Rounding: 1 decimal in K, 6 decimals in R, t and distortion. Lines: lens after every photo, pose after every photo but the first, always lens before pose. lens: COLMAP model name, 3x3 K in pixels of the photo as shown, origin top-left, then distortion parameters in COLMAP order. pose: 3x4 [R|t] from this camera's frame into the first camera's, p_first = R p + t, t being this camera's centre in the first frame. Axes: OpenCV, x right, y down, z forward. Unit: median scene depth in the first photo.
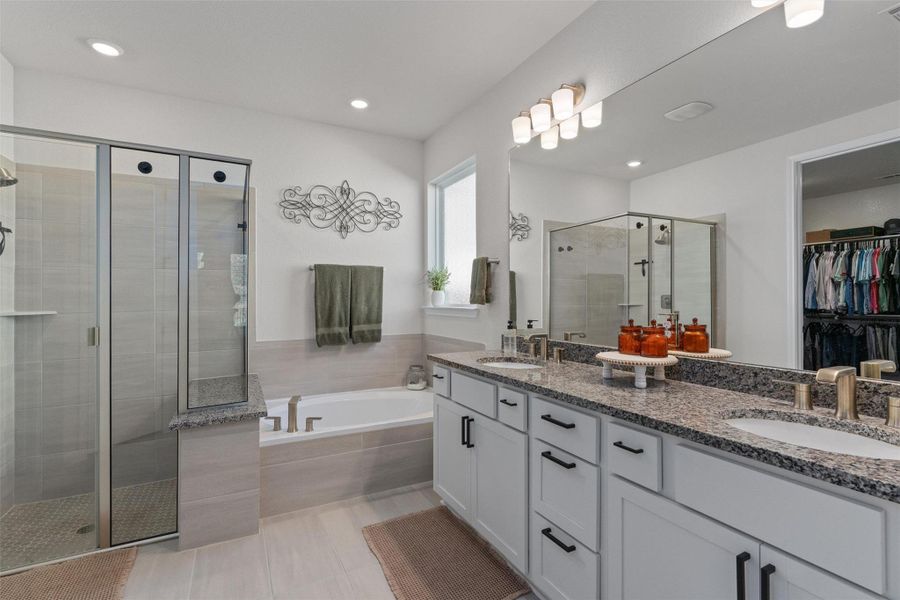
lens RADIAL K [[407.8, 0, 445.8], [0, 407.8, 292.7], [0, 0, 1]] dist [-0.009718, 0.002661]
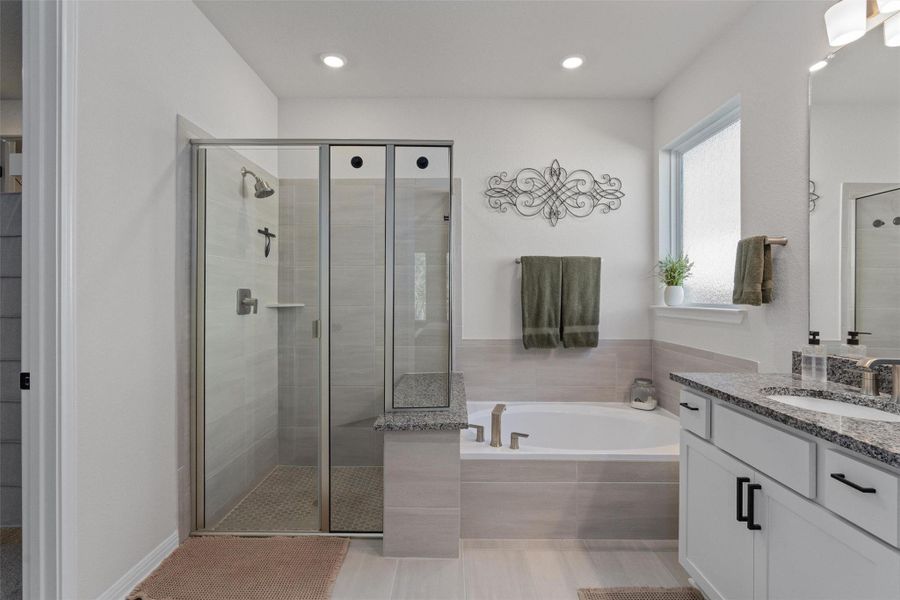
lens RADIAL K [[407.8, 0, 454.5], [0, 407.8, 290.4], [0, 0, 1]] dist [-0.009718, 0.002661]
pose [[0.889112, 0.003173, -0.457679, -0.053859], [-0.001896, 0.999993, 0.003249, 0.002945], [0.457686, -0.002021, 0.889112, 0.174556]]
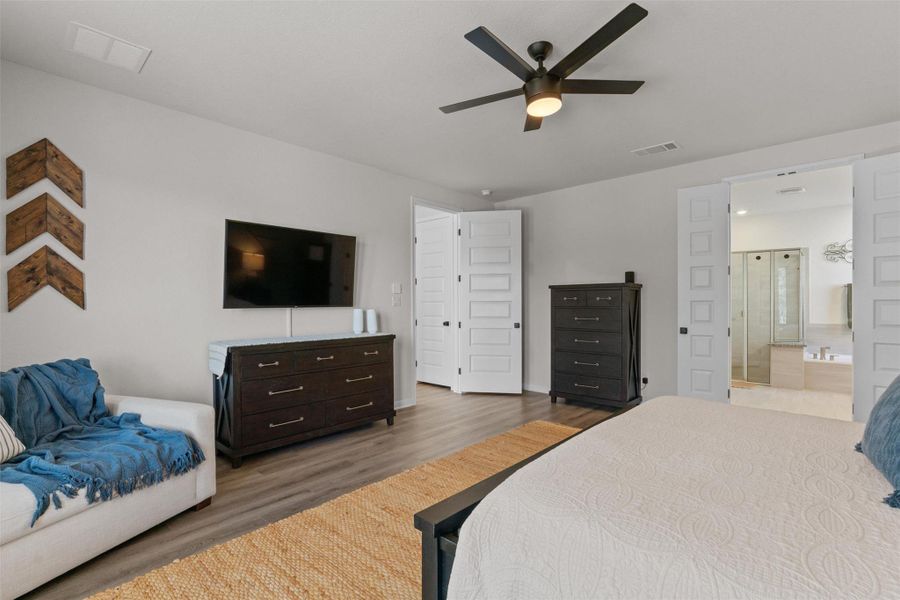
lens RADIAL K [[407.8, 0, 450.0], [0, 407.8, 308.4], [0, 0, 1]] dist [-0.009718, 0.002661]
pose [[0.332442, 0.006752, -0.943100, 1.064544], [0.007402, 0.999925, 0.009768, 0.013670], [0.943095, -0.010228, 0.332367, -1.717510]]
